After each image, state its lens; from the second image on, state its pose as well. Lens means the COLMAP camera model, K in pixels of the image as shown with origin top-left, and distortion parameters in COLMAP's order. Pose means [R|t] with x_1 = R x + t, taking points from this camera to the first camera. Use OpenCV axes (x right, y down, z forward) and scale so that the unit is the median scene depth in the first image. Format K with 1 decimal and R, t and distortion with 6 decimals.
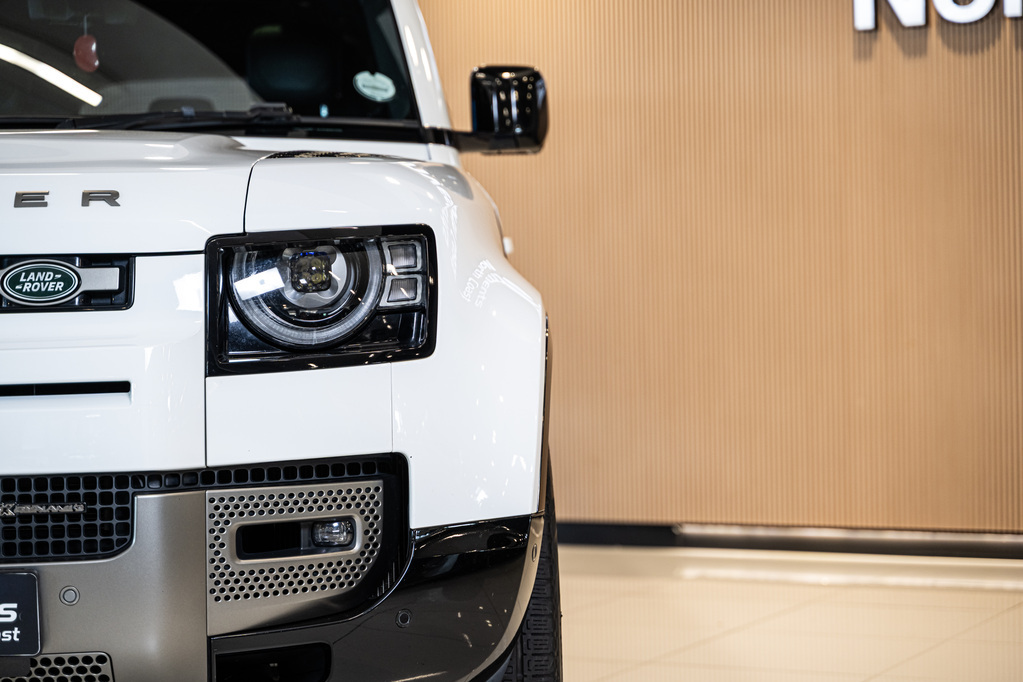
lens RADIAL K [[2202.5, 0, 512.1], [0, 2202.5, 345.0], [0, 0, 1]] dist [-0.013132, 0.000000]
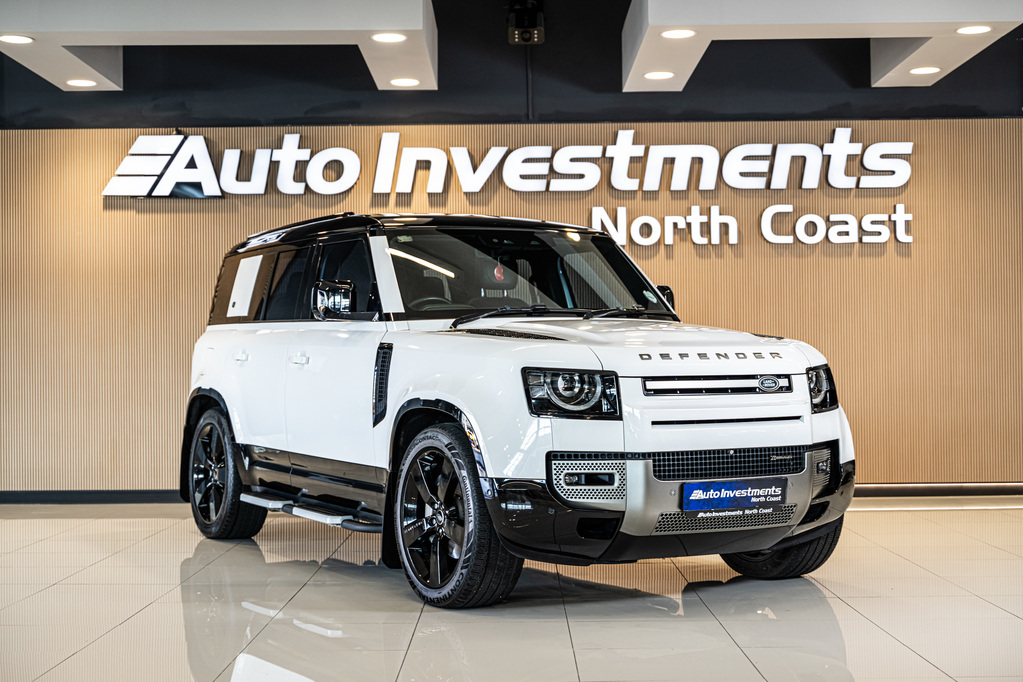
lens RADIAL K [[1622.5, 0, 490.3], [0, 1622.5, 351.7], [0, 0, 1]] dist [0.005907, 0.000000]
pose [[0.889828, 0.013342, 0.456101, -1.574145], [-0.004808, 0.999791, -0.019868, -0.025764], [-0.456271, 0.015486, 0.889706, -0.815068]]
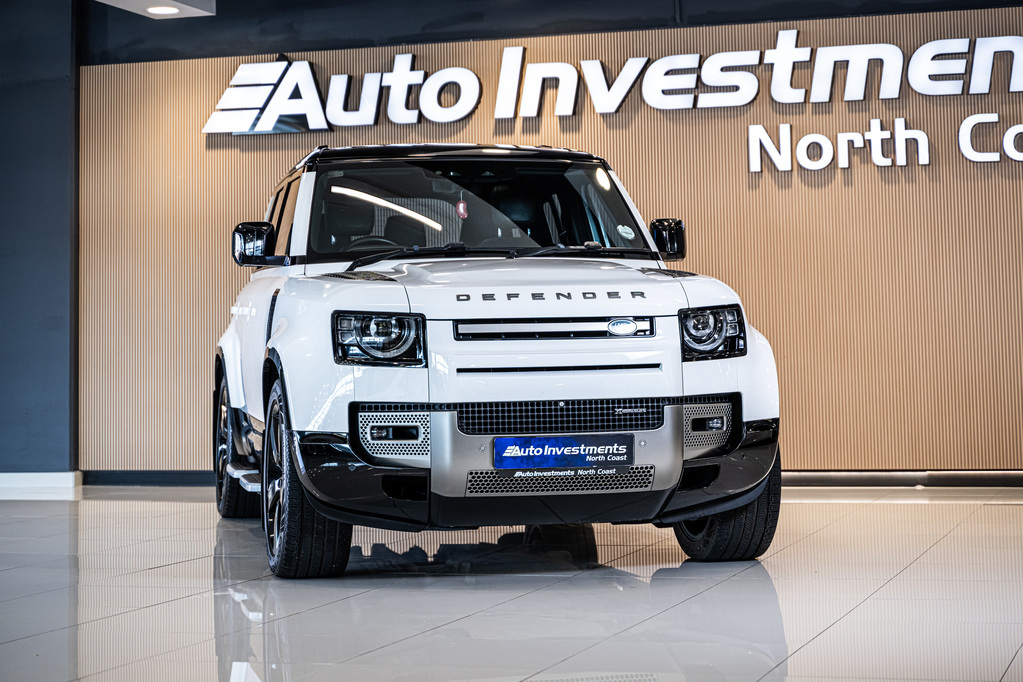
lens RADIAL K [[2202.5, 0, 500.2], [0, 2202.5, 148.6], [0, 0, 1]] dist [-0.013132, 0.000000]
pose [[0.984981, 0.016117, 0.171907, -0.820320], [0.000965, 0.995104, -0.098825, 0.020485], [-0.172658, 0.097507, 0.980144, -1.608163]]
